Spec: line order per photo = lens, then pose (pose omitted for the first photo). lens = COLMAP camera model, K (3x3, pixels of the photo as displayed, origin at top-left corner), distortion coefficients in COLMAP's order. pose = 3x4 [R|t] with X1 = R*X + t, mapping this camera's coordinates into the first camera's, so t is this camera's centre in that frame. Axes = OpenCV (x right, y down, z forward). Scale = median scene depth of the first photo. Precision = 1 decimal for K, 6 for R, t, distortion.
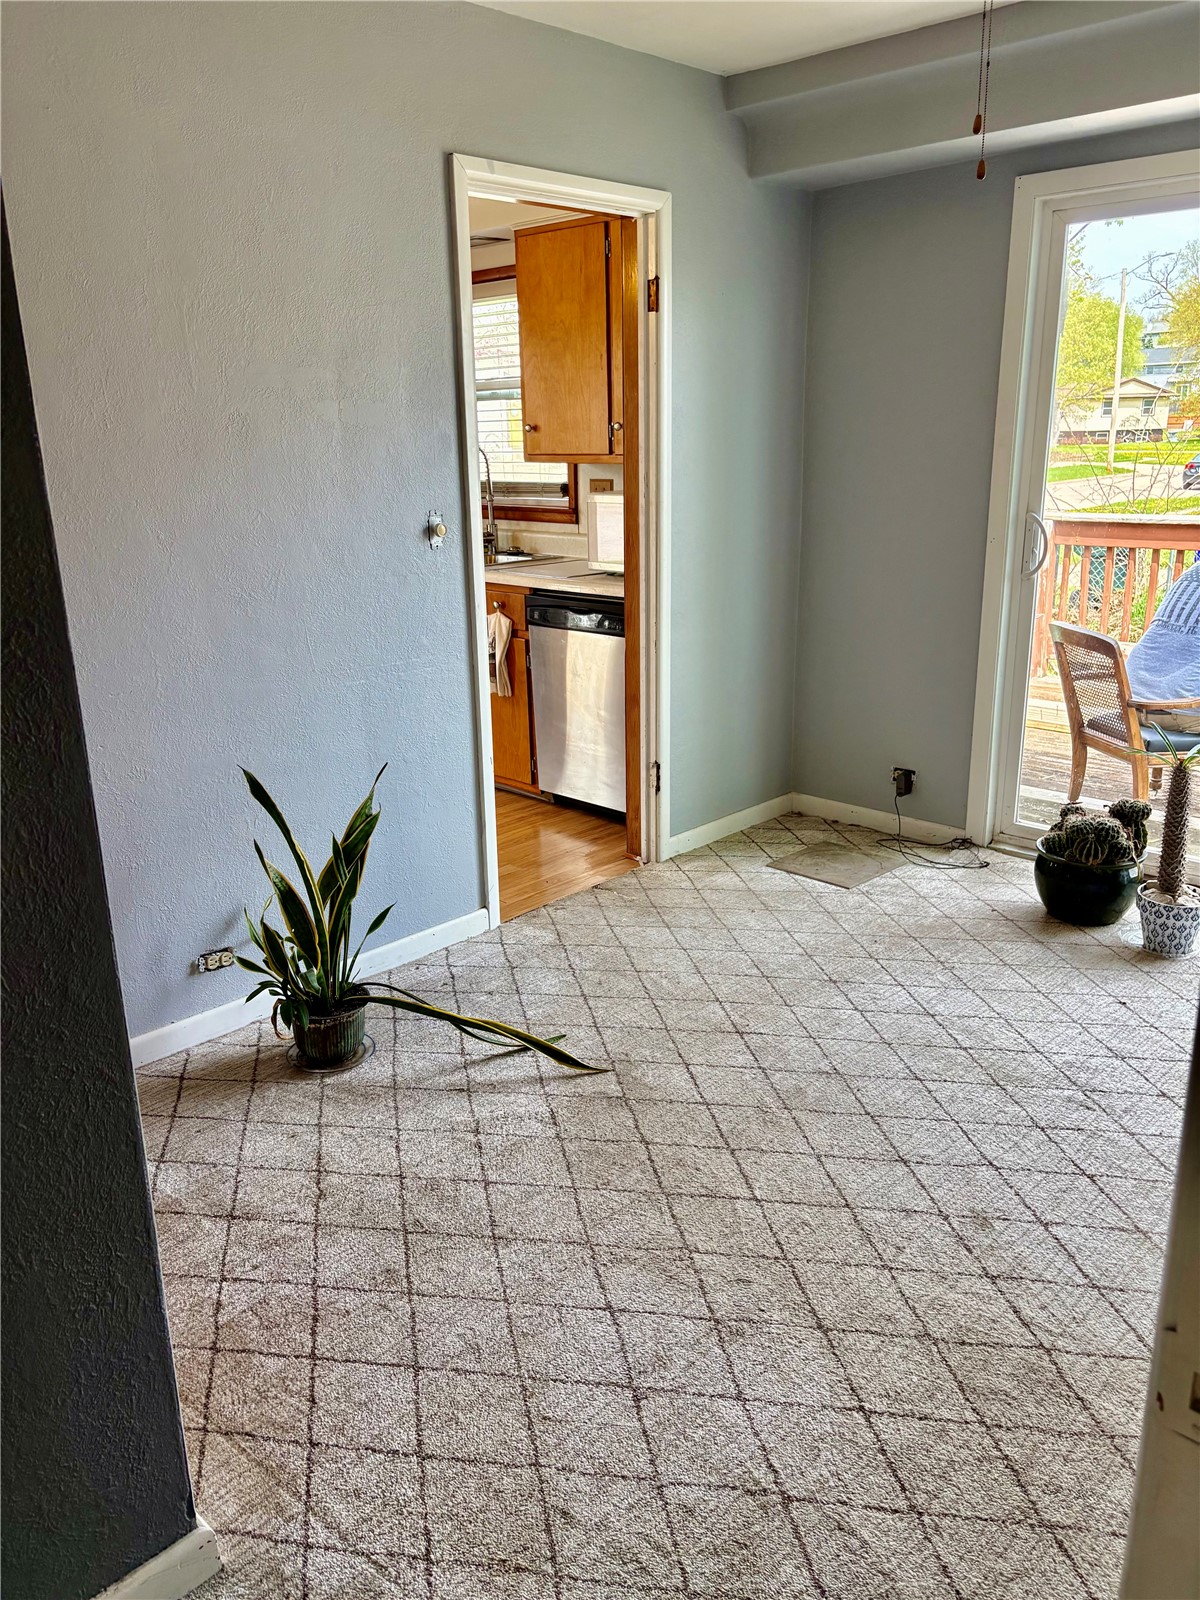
lens RADIAL K [[1210.4, 0, 600.0], [0, 1210.4, 800.0], [0, 0, 1]] dist [0.140209, -0.426442]
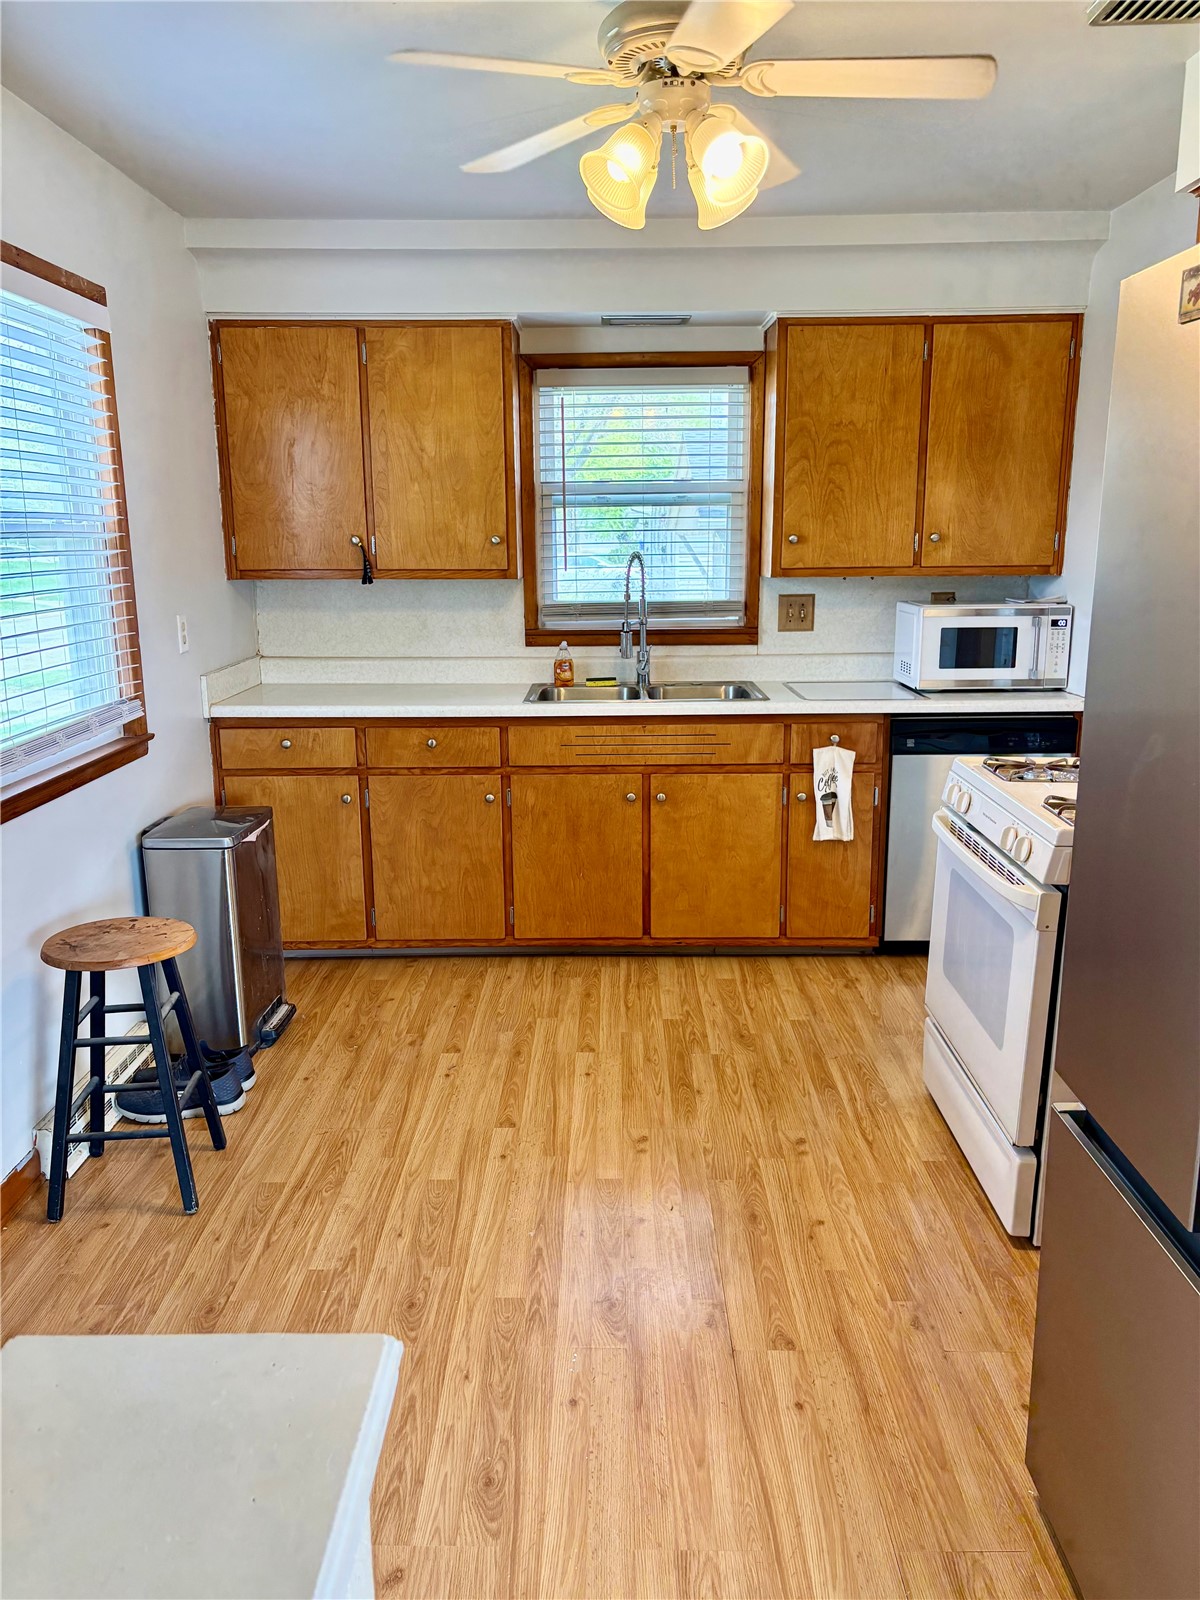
lens RADIAL K [[1210.4, 0, 600.0], [0, 1210.4, 800.0], [0, 0, 1]] dist [0.140209, -0.426442]
pose [[0.724851, -0.135694, 0.675410, -0.807283], [0.197312, 0.980229, -0.014821, -0.141223], [-0.660045, 0.144010, 0.737294, 0.495264]]
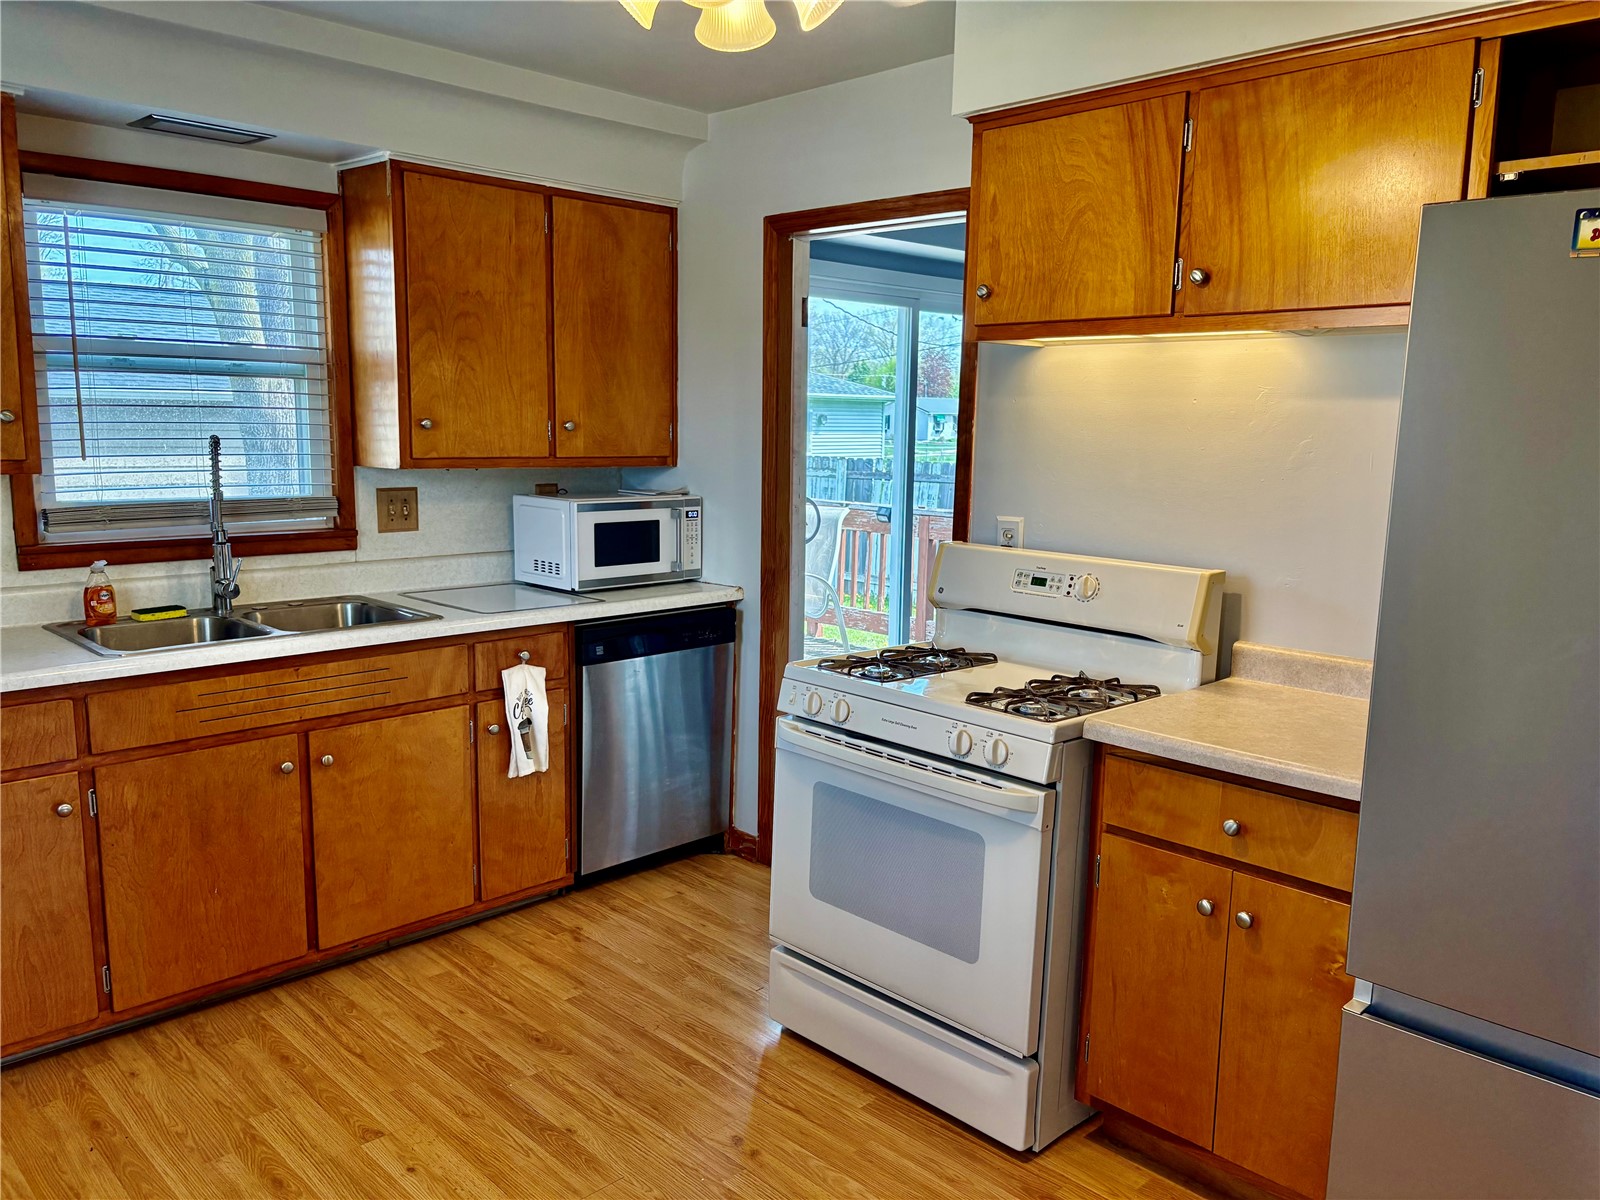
lens RADIAL K [[1212.8, 0, 800.0], [0, 1212.8, 600.0], [0, 0, 1]] dist [0.023988, -0.008350]
pose [[0.011220, -0.131936, 0.991195, -0.822657], [0.273887, 0.953754, 0.123852, -0.242682], [-0.961696, 0.270086, 0.046837, 0.814247]]
